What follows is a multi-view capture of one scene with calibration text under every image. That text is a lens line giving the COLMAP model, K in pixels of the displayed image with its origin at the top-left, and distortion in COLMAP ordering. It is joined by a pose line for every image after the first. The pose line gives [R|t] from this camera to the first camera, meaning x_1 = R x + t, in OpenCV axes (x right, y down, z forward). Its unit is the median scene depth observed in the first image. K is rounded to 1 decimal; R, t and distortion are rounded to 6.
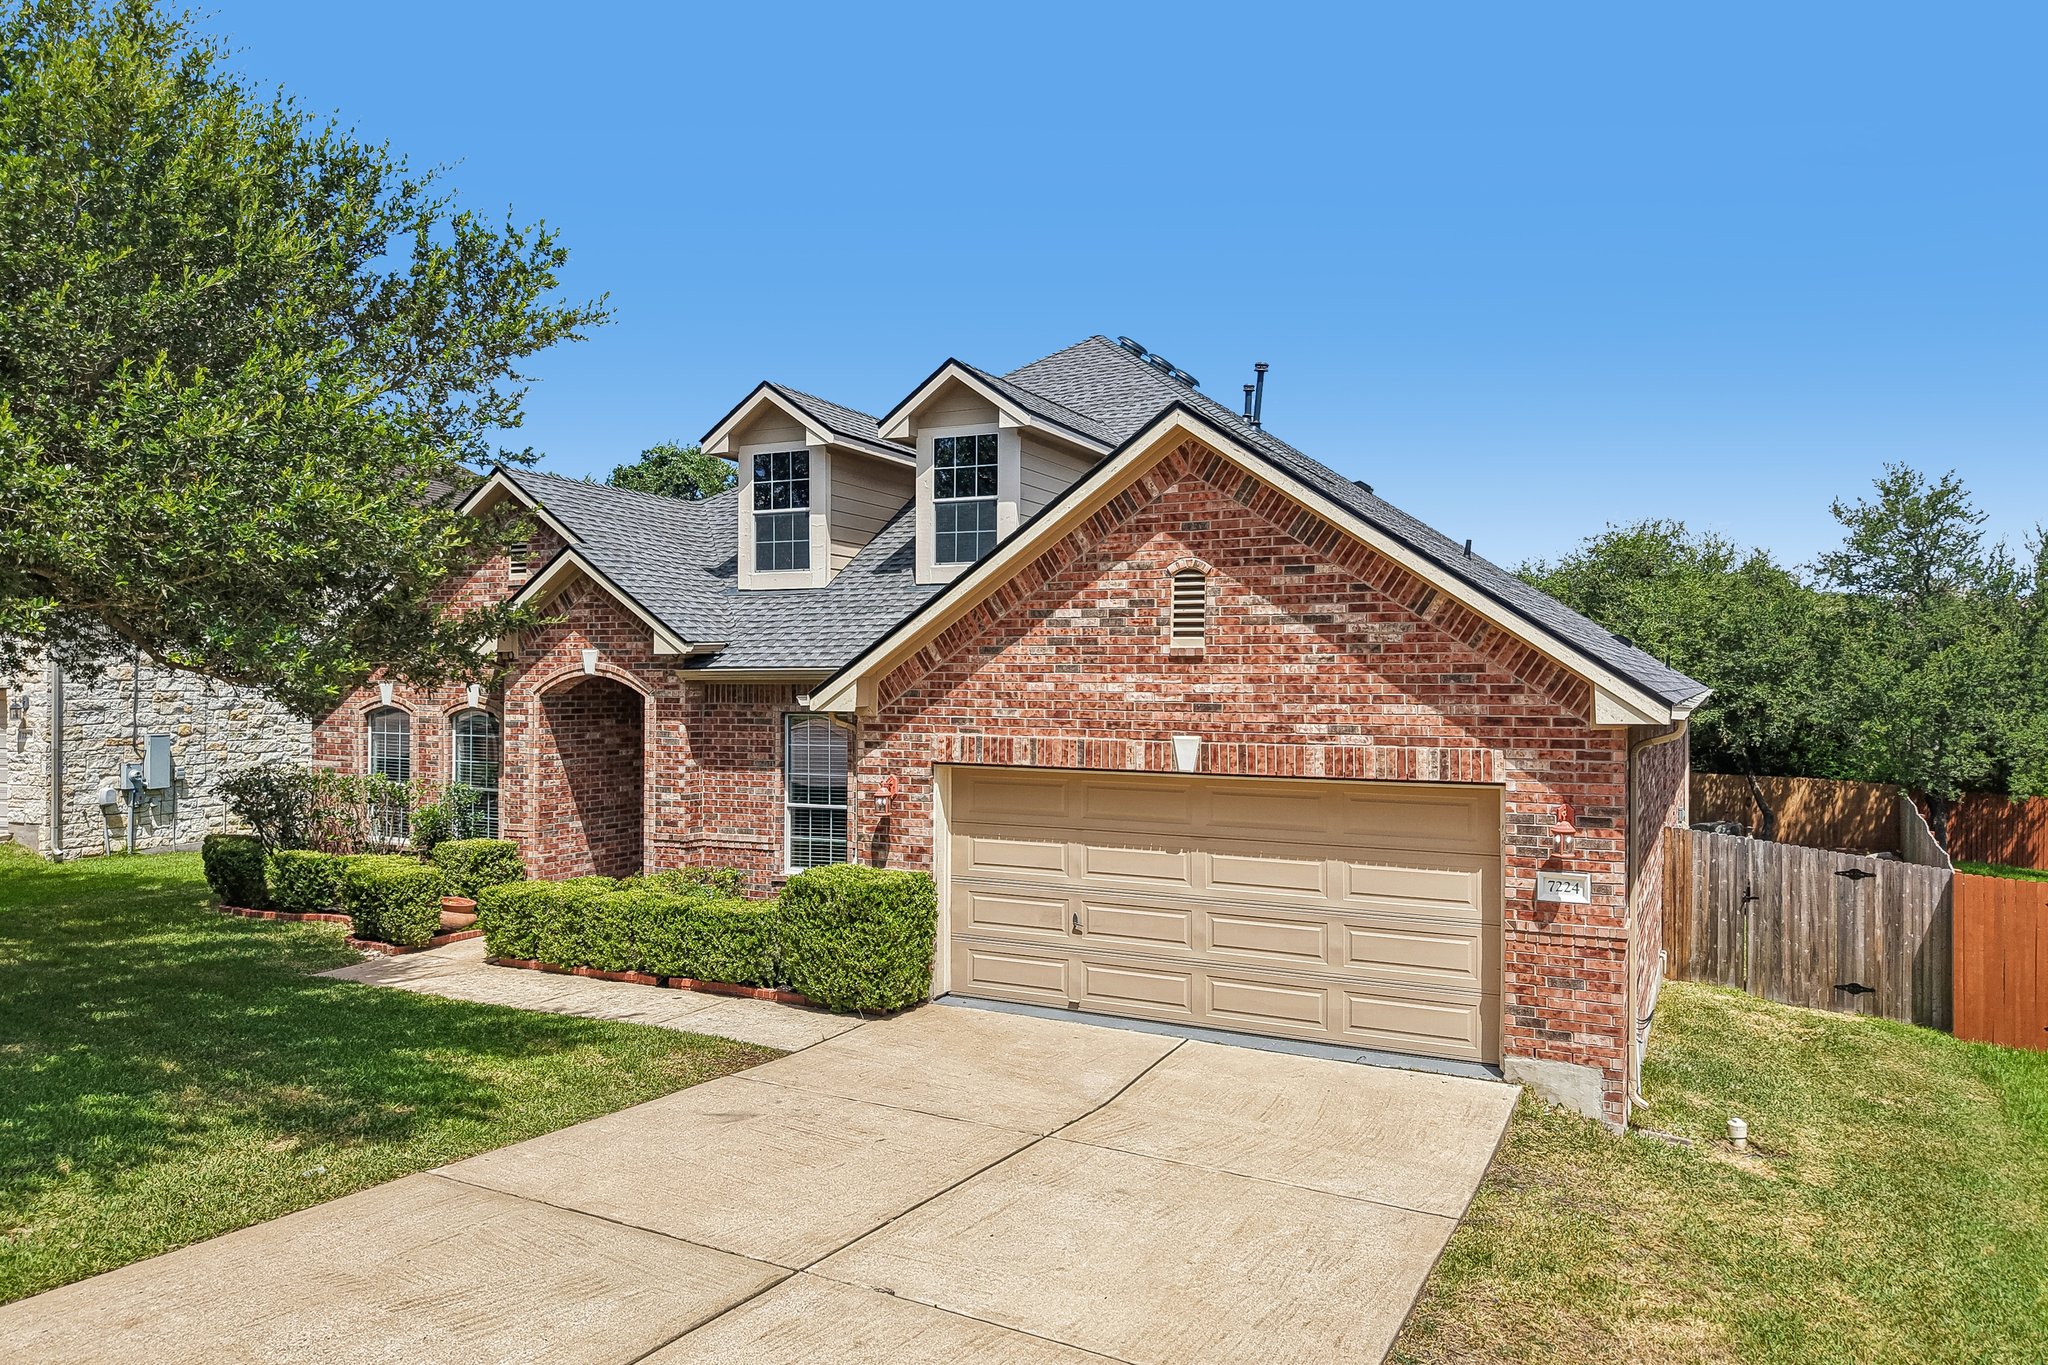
lens RADIAL K [[1384.2, 0, 1028.0], [0, 1384.2, 628.6], [0, 0, 1]] dist [0.049733, -0.058035]
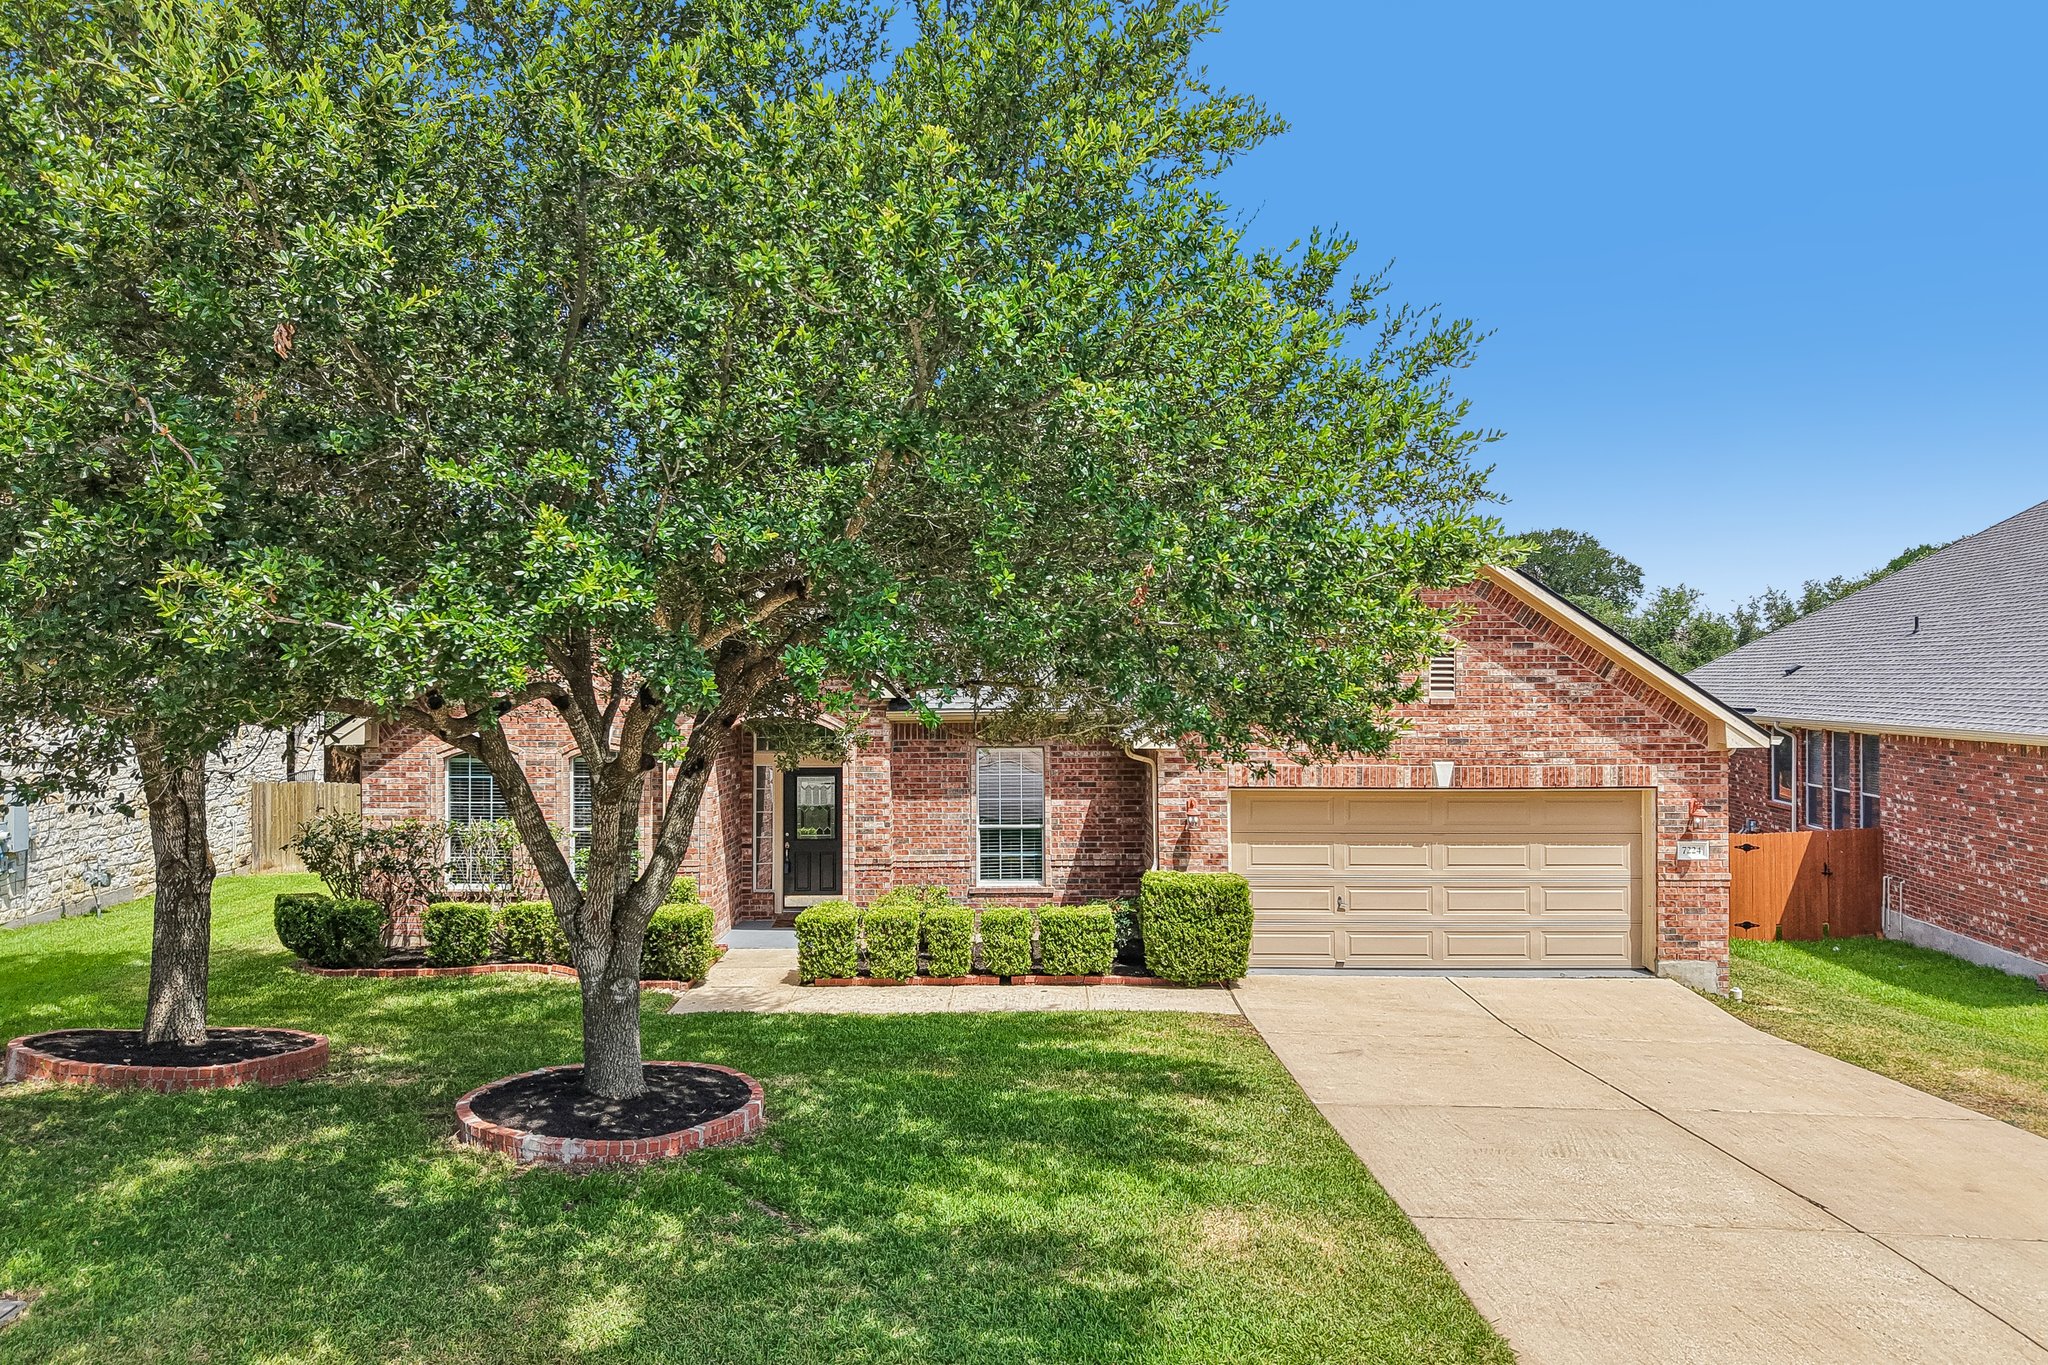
lens RADIAL K [[1384.2, 0, 1028.0], [0, 1384.2, 628.6], [0, 0, 1]] dist [0.049733, -0.058035]
pose [[0.891672, 0.008900, 0.452595, -0.934320], [-0.010613, 0.999943, 0.001246, -0.056650], [-0.452558, -0.005914, 0.891715, -0.069559]]
